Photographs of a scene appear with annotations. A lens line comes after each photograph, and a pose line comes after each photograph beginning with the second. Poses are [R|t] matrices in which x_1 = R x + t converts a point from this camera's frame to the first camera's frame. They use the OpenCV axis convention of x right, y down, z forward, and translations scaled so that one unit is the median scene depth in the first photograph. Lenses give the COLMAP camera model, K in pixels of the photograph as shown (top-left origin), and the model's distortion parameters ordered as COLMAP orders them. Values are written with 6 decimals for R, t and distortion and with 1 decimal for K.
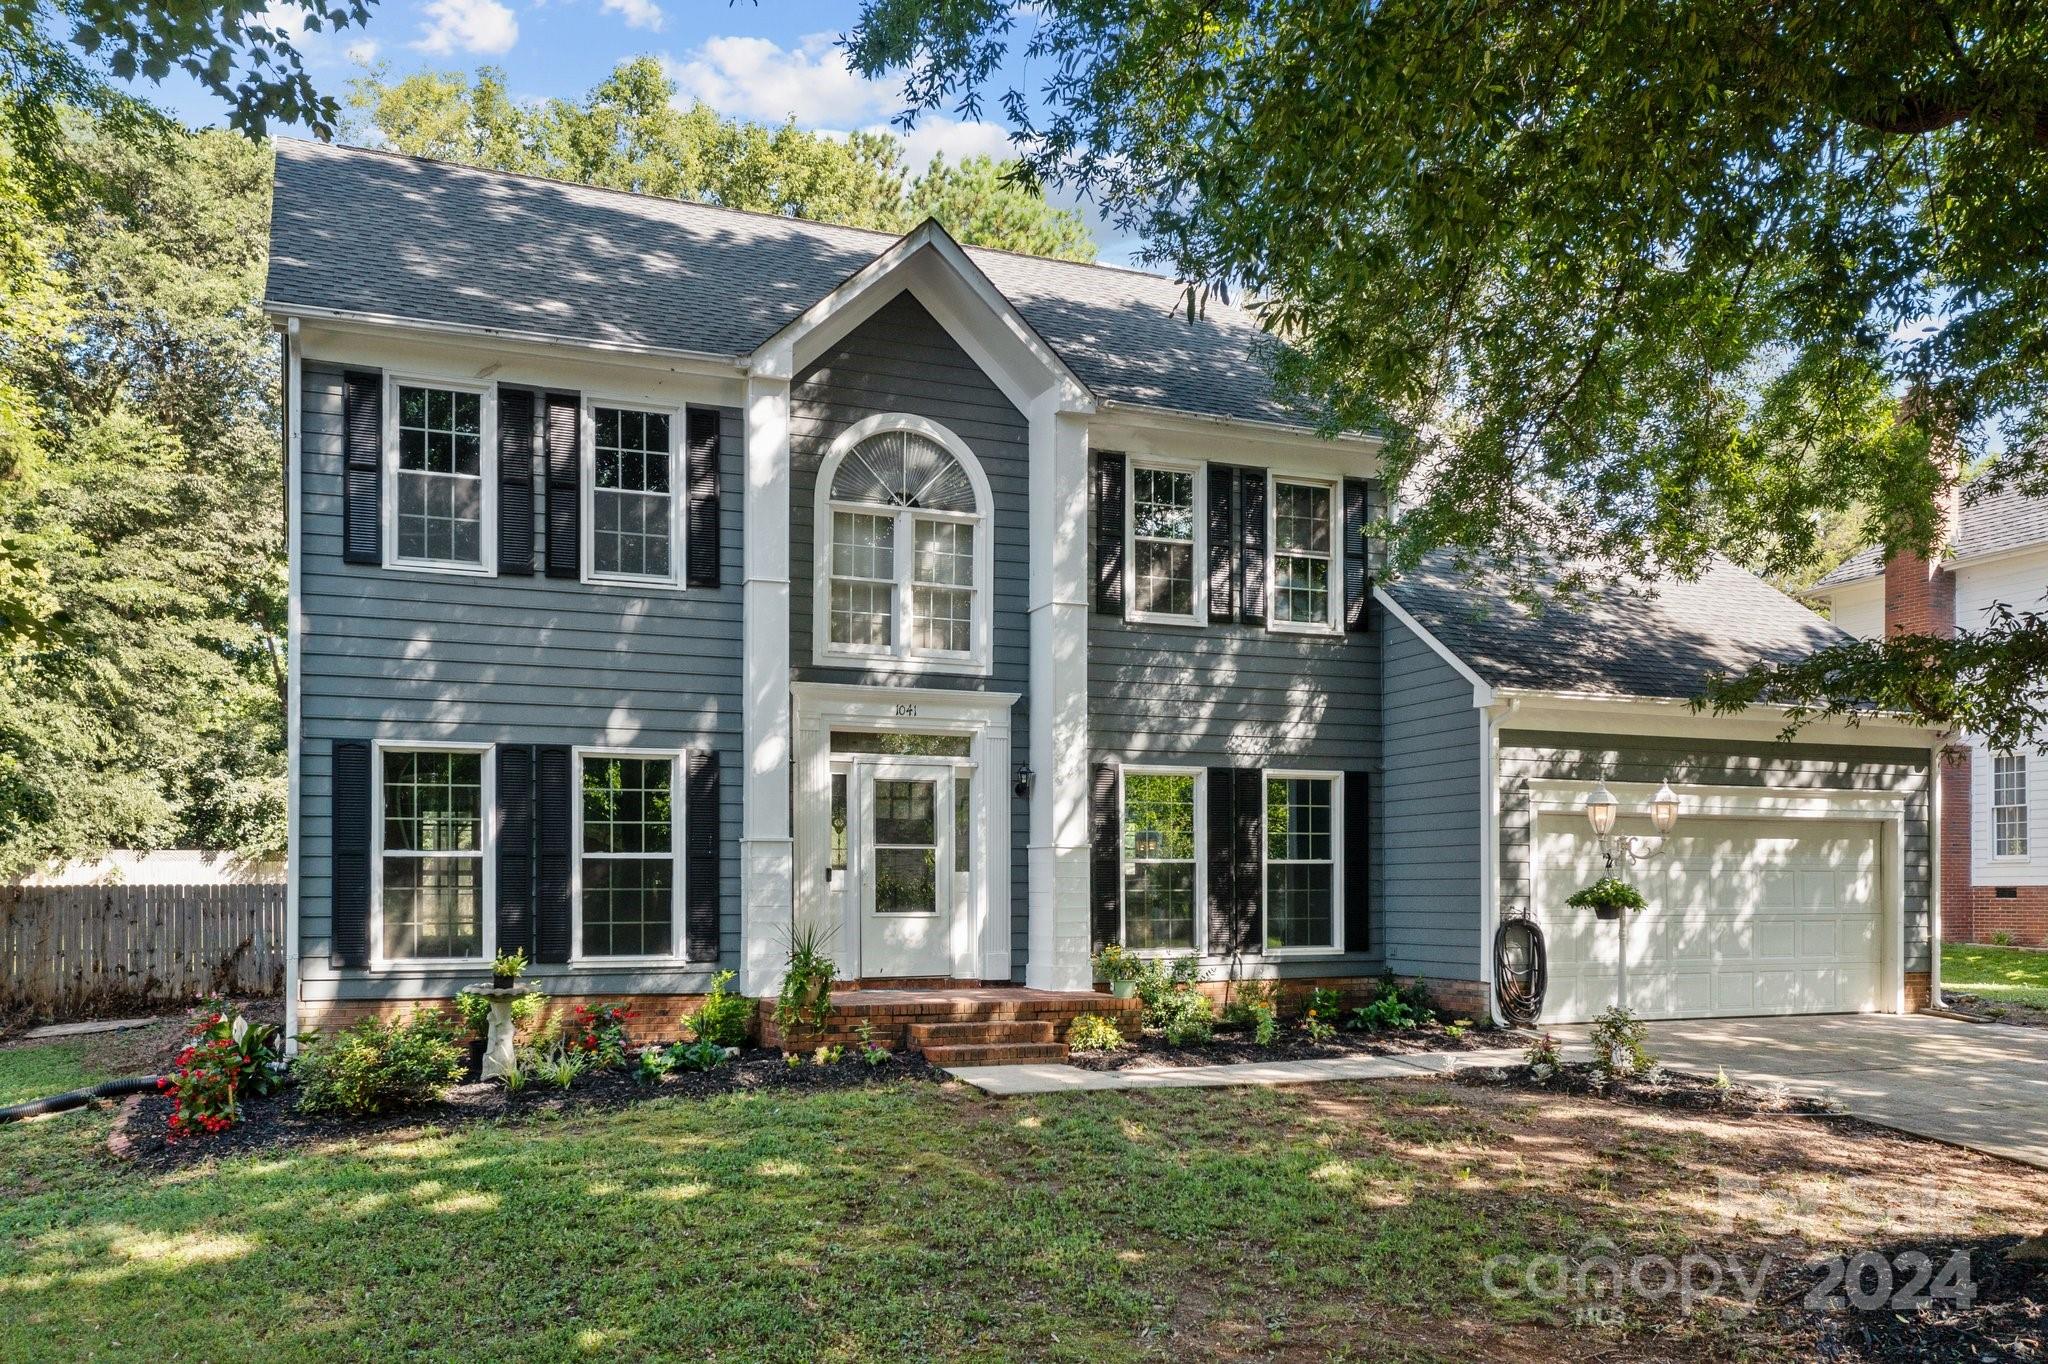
lens RADIAL K [[1625.8, 0, 1024.0], [0, 1625.8, 613.1], [0, 0, 1]] dist [0.016348, 0.009798]
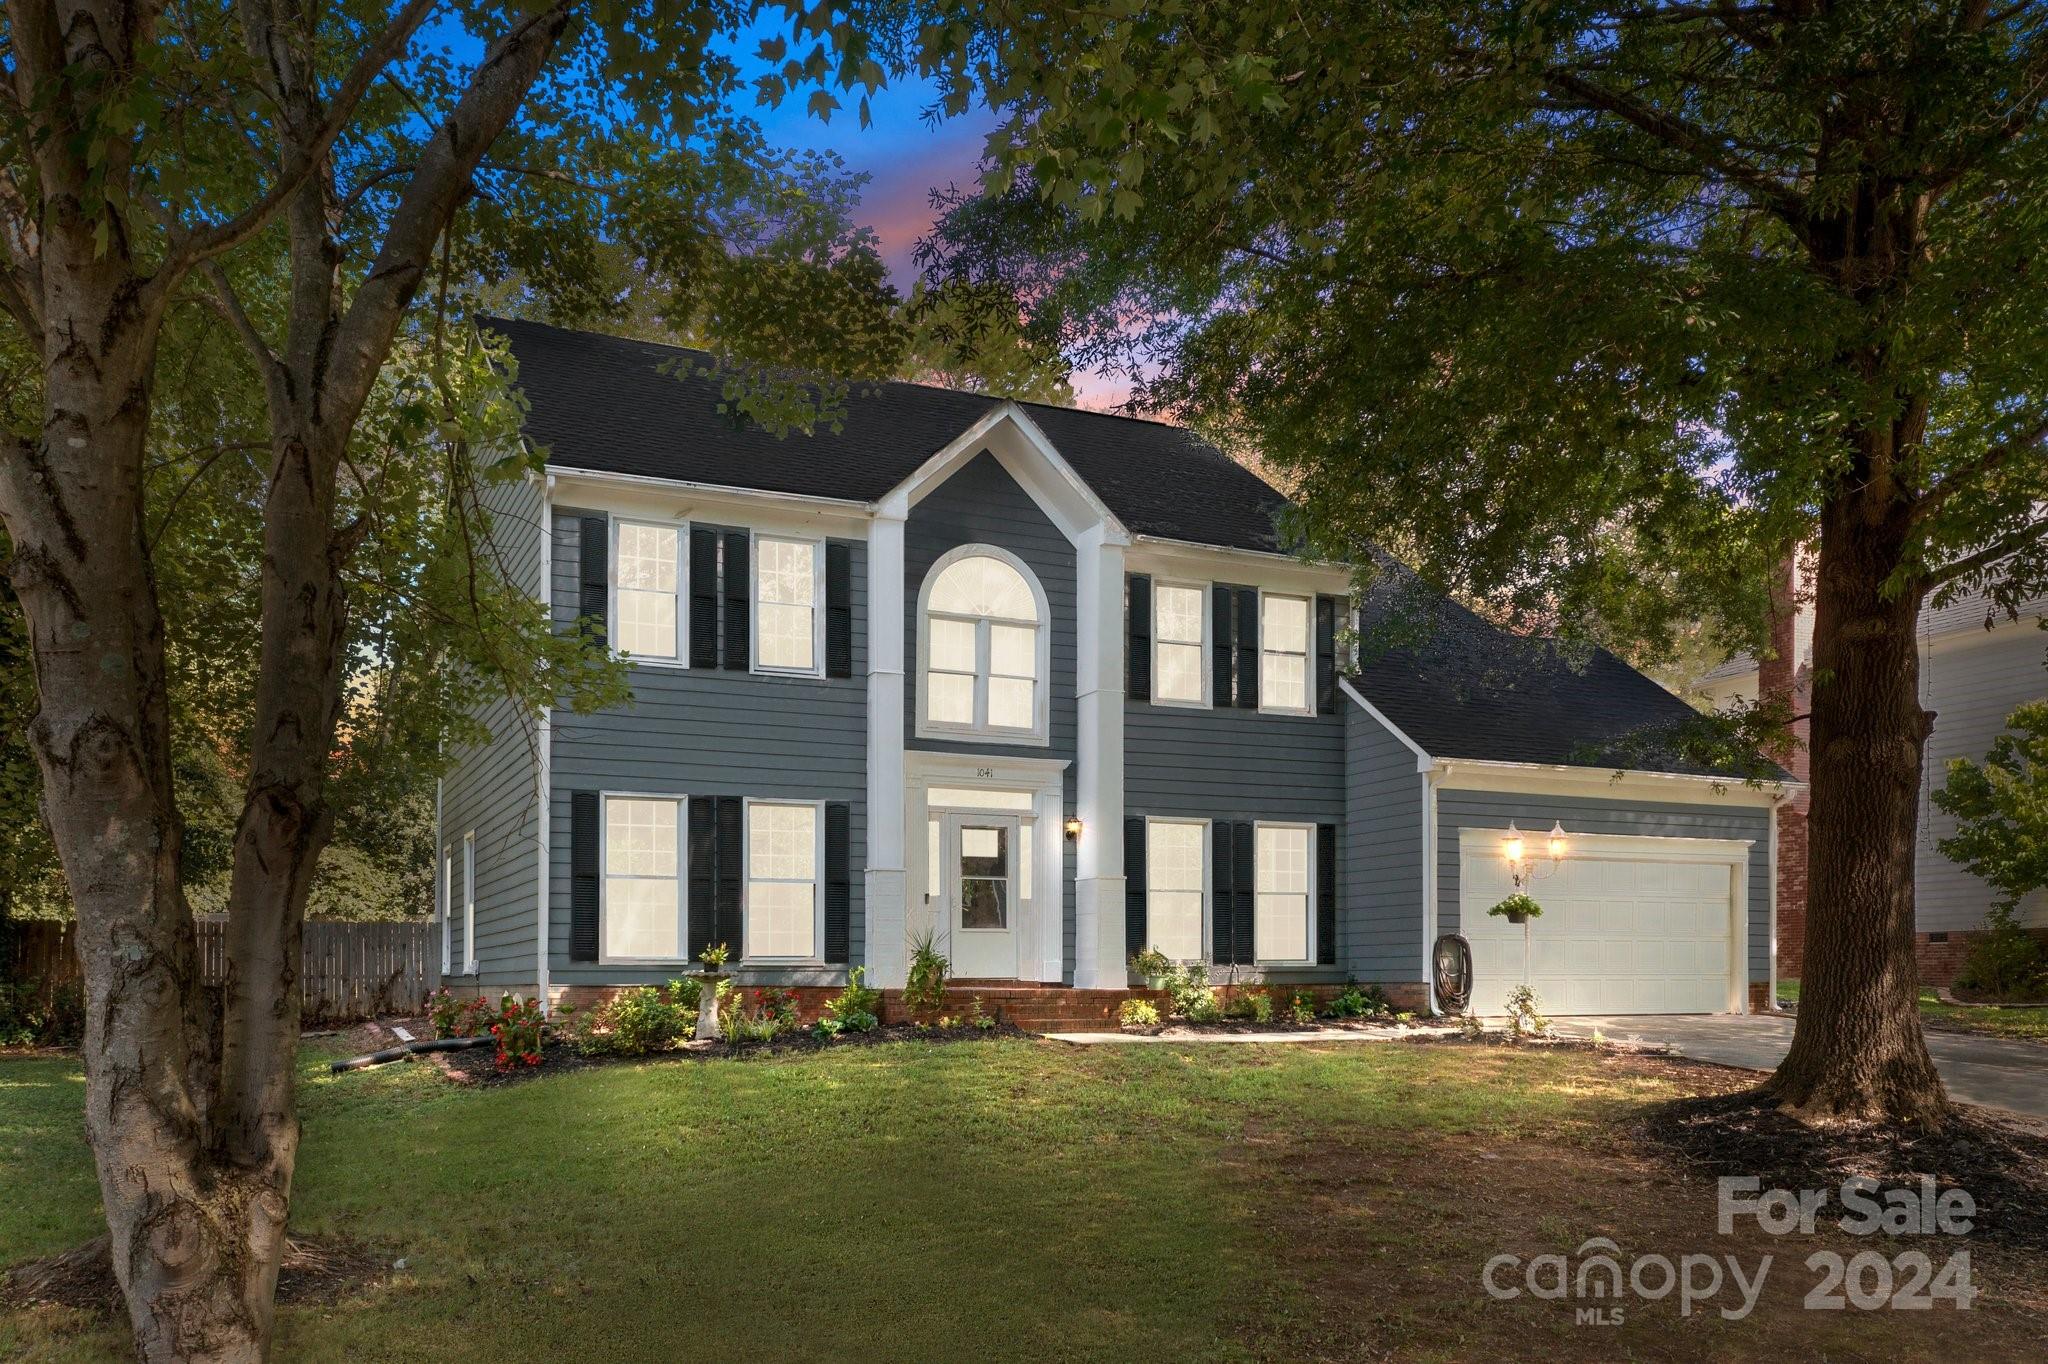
lens RADIAL K [[1625.8, 0, 1023.3], [0, 1625.8, 682.9], [0, 0, 1]] dist [0.016348, 0.009798]
pose [[0.999181, 0.004773, 0.040186, -0.100119], [-0.004356, 0.999936, -0.010465, 0.001803], [-0.040233, 0.010282, 0.999137, -0.315845]]
